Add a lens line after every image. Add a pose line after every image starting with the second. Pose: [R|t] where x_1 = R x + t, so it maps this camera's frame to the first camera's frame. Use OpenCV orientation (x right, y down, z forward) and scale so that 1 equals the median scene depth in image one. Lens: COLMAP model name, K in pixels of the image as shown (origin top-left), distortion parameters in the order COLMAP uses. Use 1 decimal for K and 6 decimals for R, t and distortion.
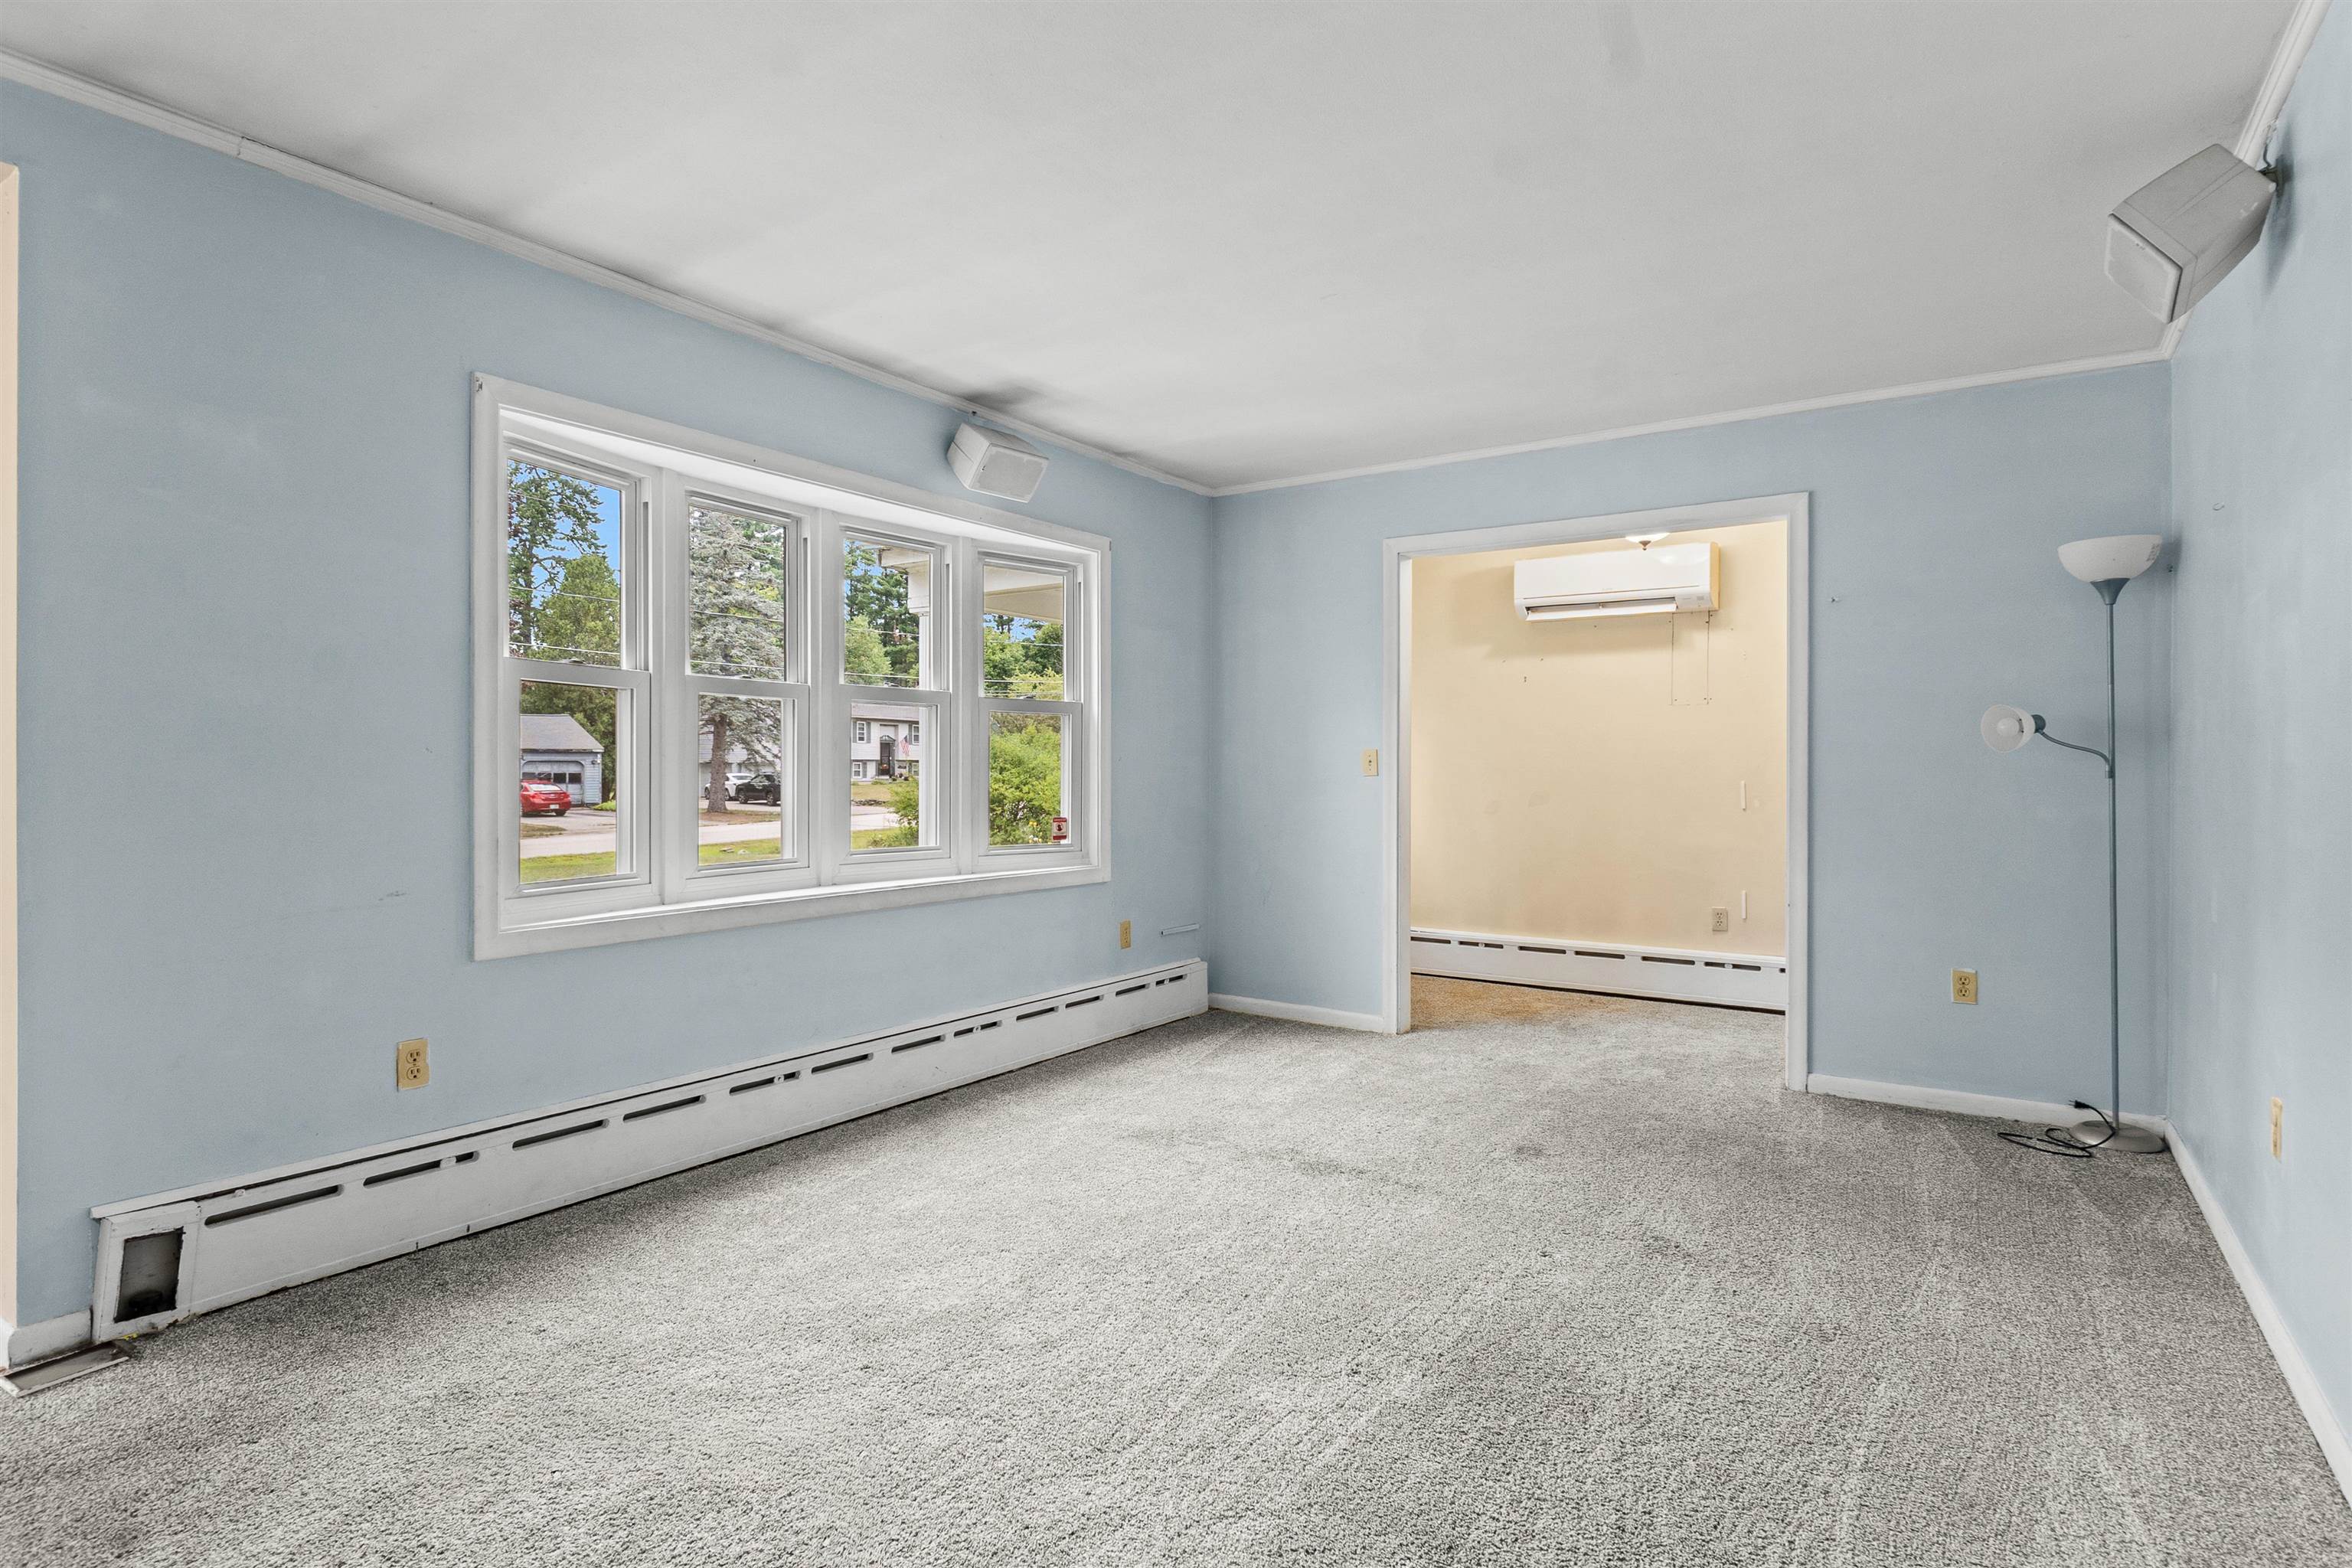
lens RADIAL K [[1181.0, 0, 1176.0], [0, 1181.0, 784.0], [0, 0, 1]] dist [-0.011309, 0.000060]
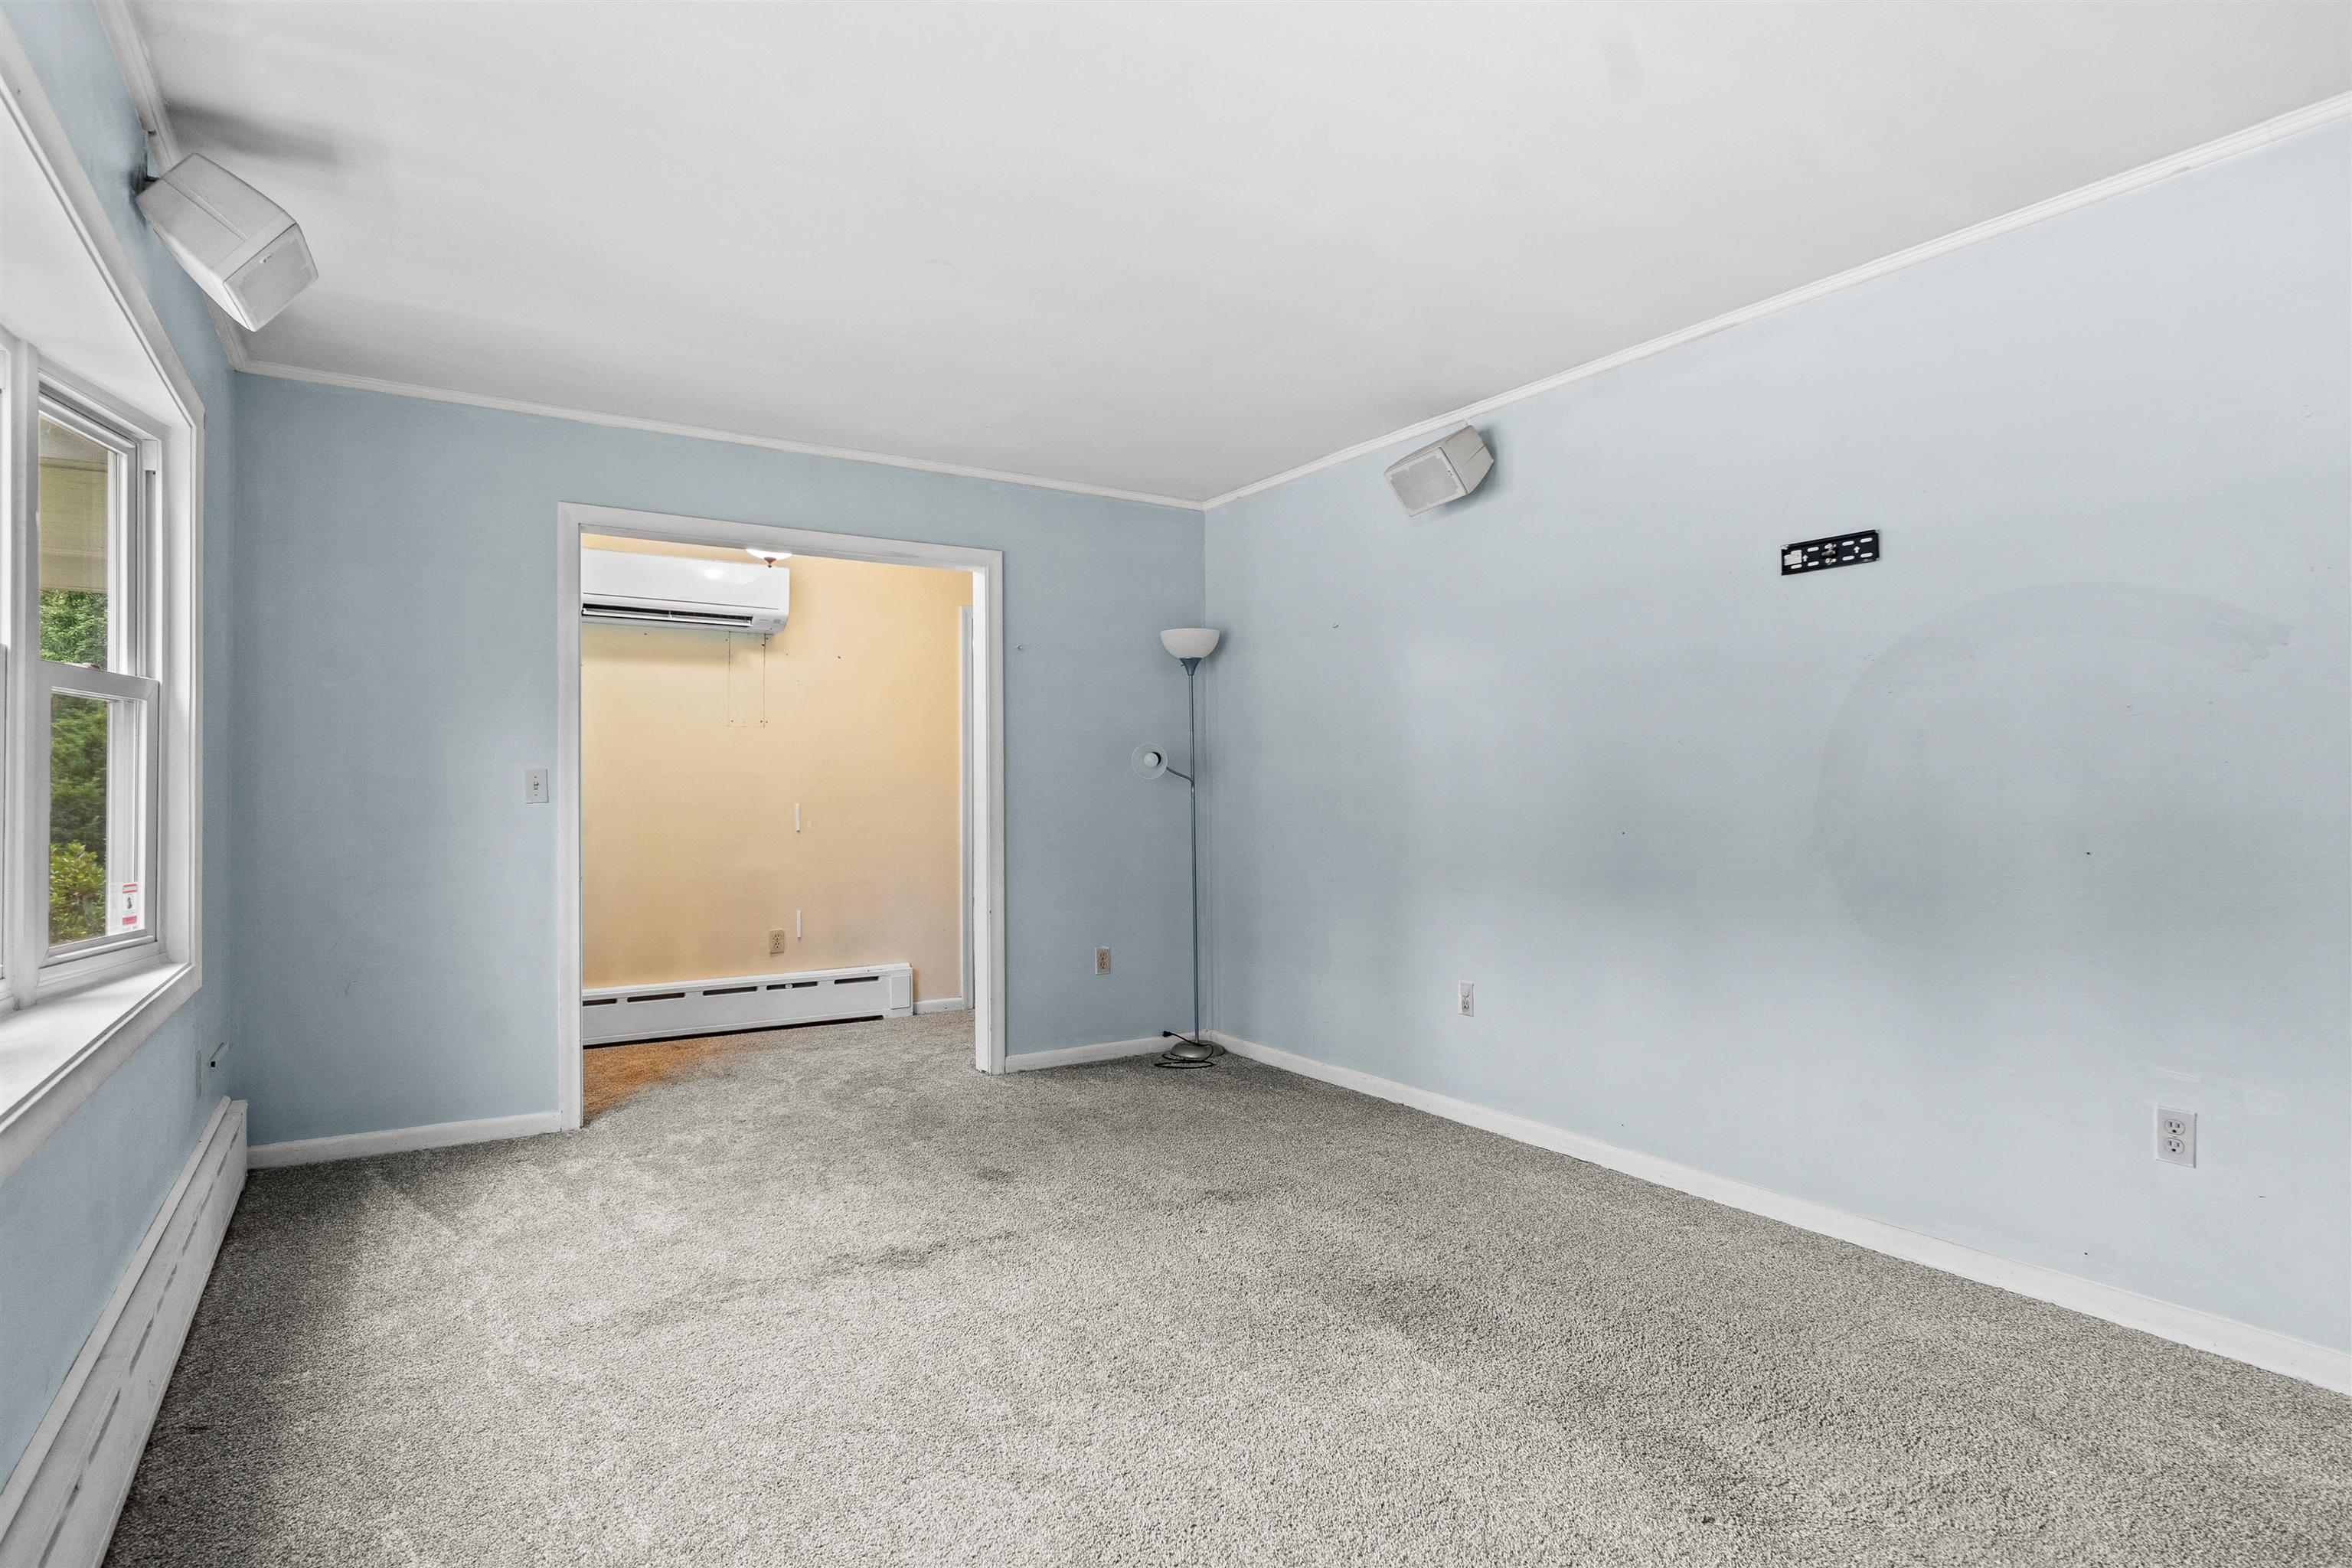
lens RADIAL K [[1228.1, 0, 1176.0], [0, 1228.1, 784.0], [0, 0, 1]] dist [-0.017019, 0.000231]
pose [[0.397393, 0.001838, 0.917647, -0.527424], [0.014490, 0.999861, -0.008278, -0.008503], [-0.917534, 0.016587, 0.397311, 0.390344]]
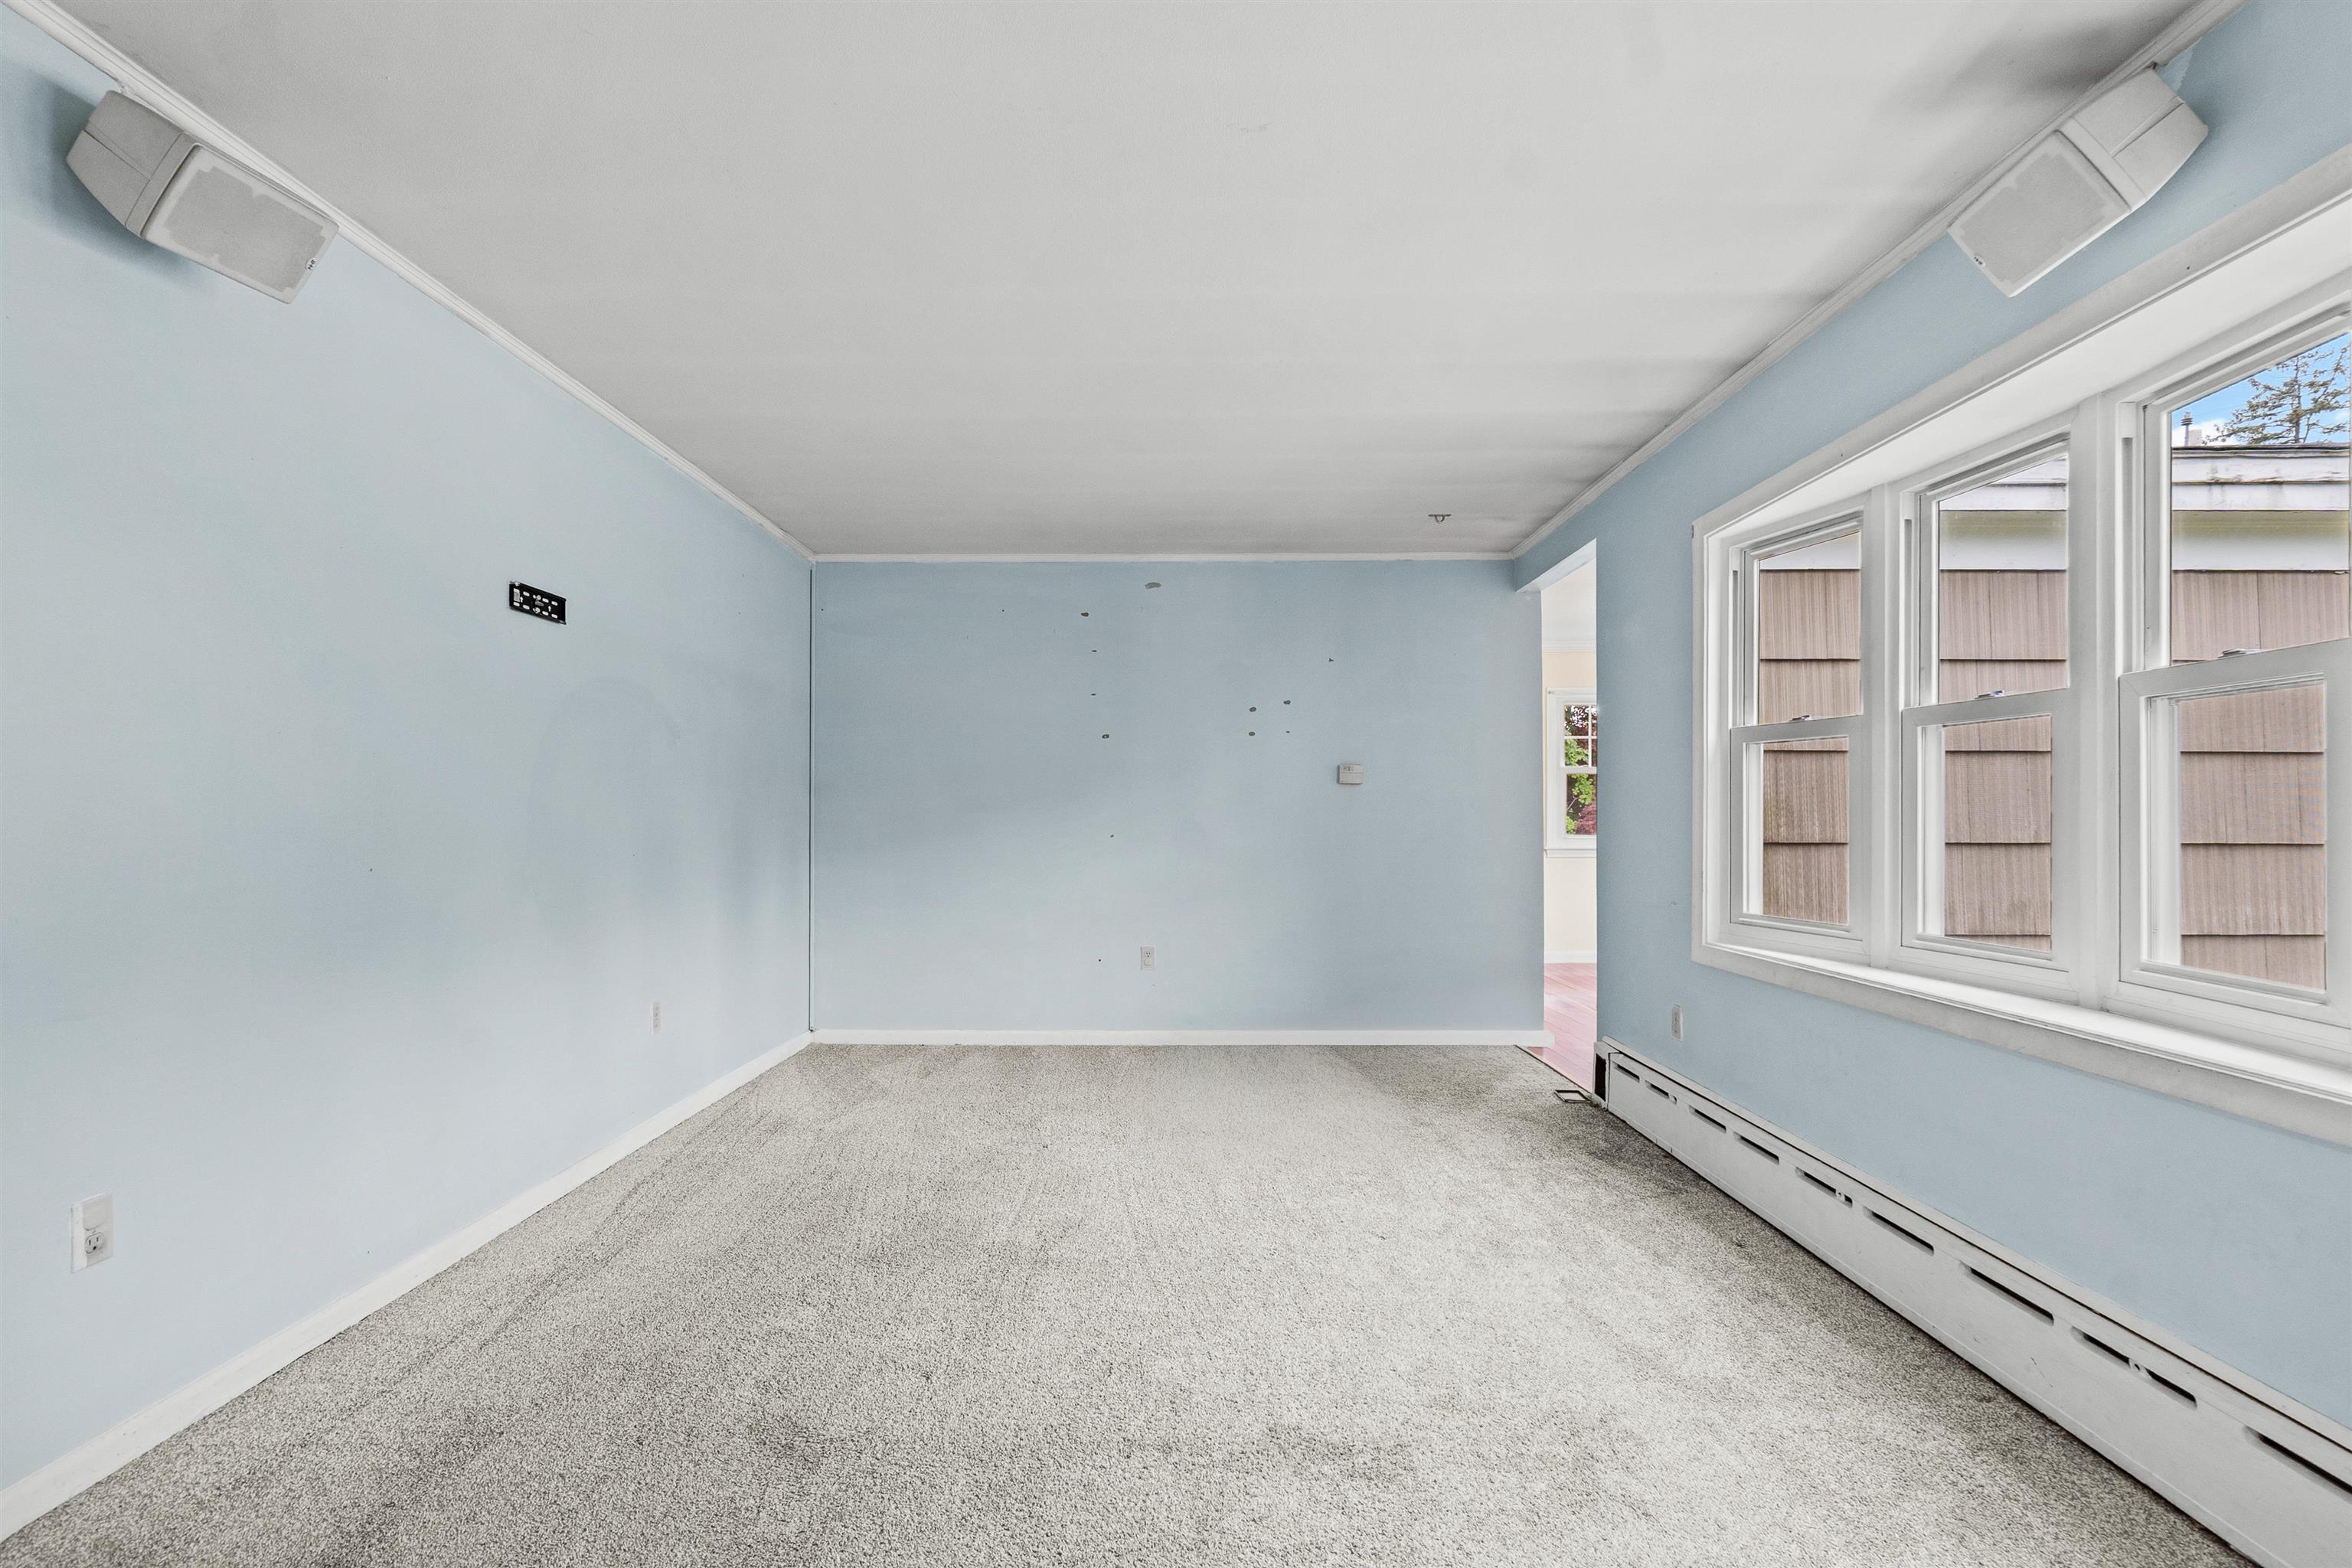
lens RADIAL K [[1085.5, 0, 1168.2], [0, 1085.5, 804.2], [0, 0, 1]] dist [-0.024575, -0.000020]
pose [[-0.835382, -0.006344, -0.549634, 0.420546], [-0.008279, 0.999965, 0.001040, -0.016771], [0.549608, 0.005419, -0.835405, 1.229012]]
